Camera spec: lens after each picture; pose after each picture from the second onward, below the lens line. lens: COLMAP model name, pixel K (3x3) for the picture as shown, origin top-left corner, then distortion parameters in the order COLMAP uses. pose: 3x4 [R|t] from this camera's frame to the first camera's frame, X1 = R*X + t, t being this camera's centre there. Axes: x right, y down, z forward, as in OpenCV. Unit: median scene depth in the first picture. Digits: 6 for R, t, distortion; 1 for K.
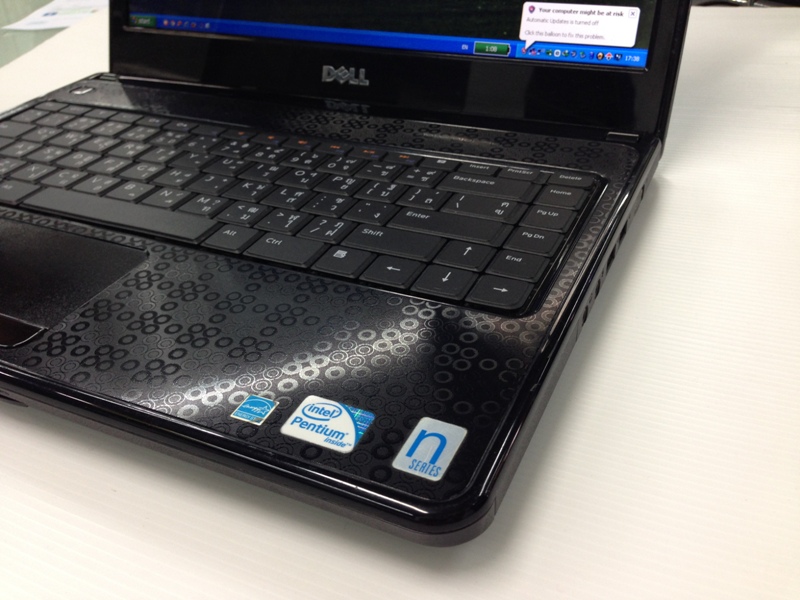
lens RADIAL K [[756.4, 0, 400.0], [0, 756.4, 300.0], [0, 0, 1]] dist [0.025053, 0.007668]
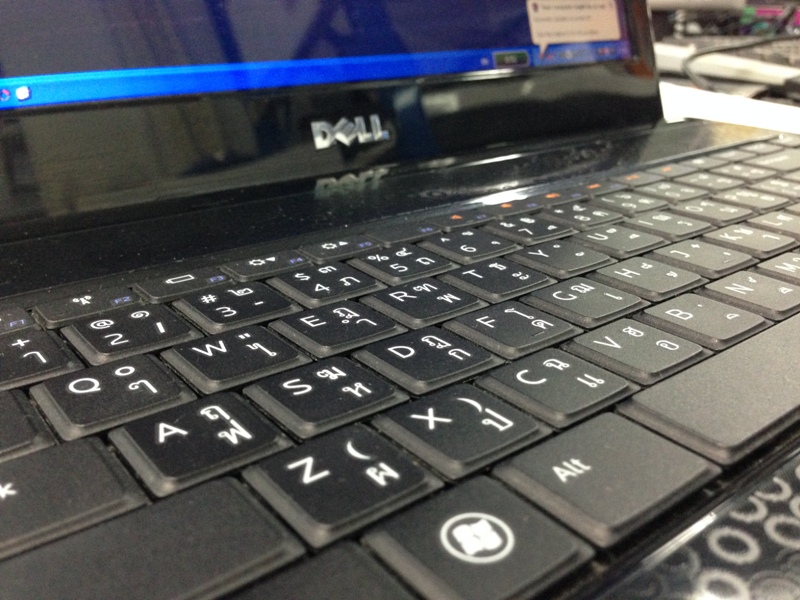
lens RADIAL K [[756.4, 0, 400.0], [0, 756.4, 300.0], [0, 0, 1]] dist [0.025053, 0.007668]
pose [[0.447128, -0.303333, 0.841467, -0.800882], [0.459823, 0.884868, 0.074643, -0.264457], [-0.767229, 0.353550, 0.535128, 0.899575]]
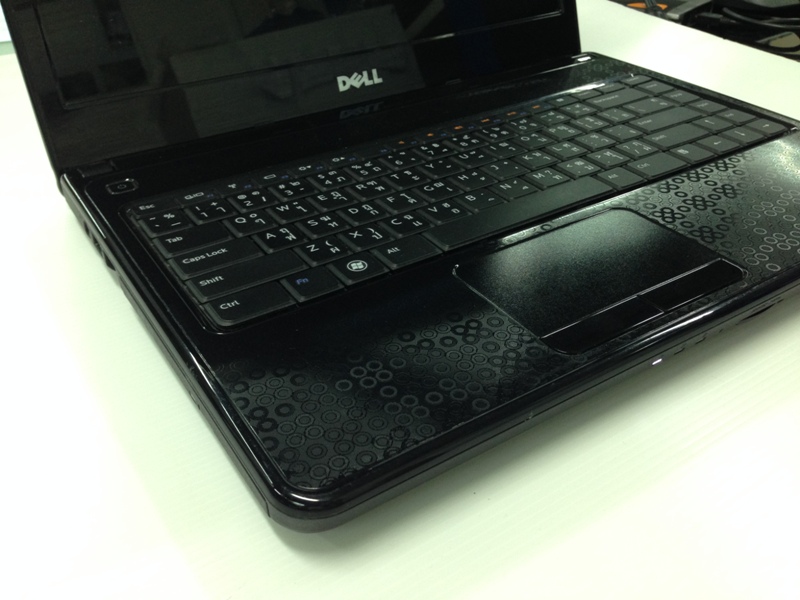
lens RADIAL K [[756.4, 0, 400.0], [0, 756.4, 300.0], [0, 0, 1]] dist [0.025053, 0.007668]
pose [[0.530509, -0.449481, 0.718698, -1.249553], [0.449332, 0.868040, 0.211205, -0.296044], [-0.718791, 0.210887, 0.662469, 0.406615]]
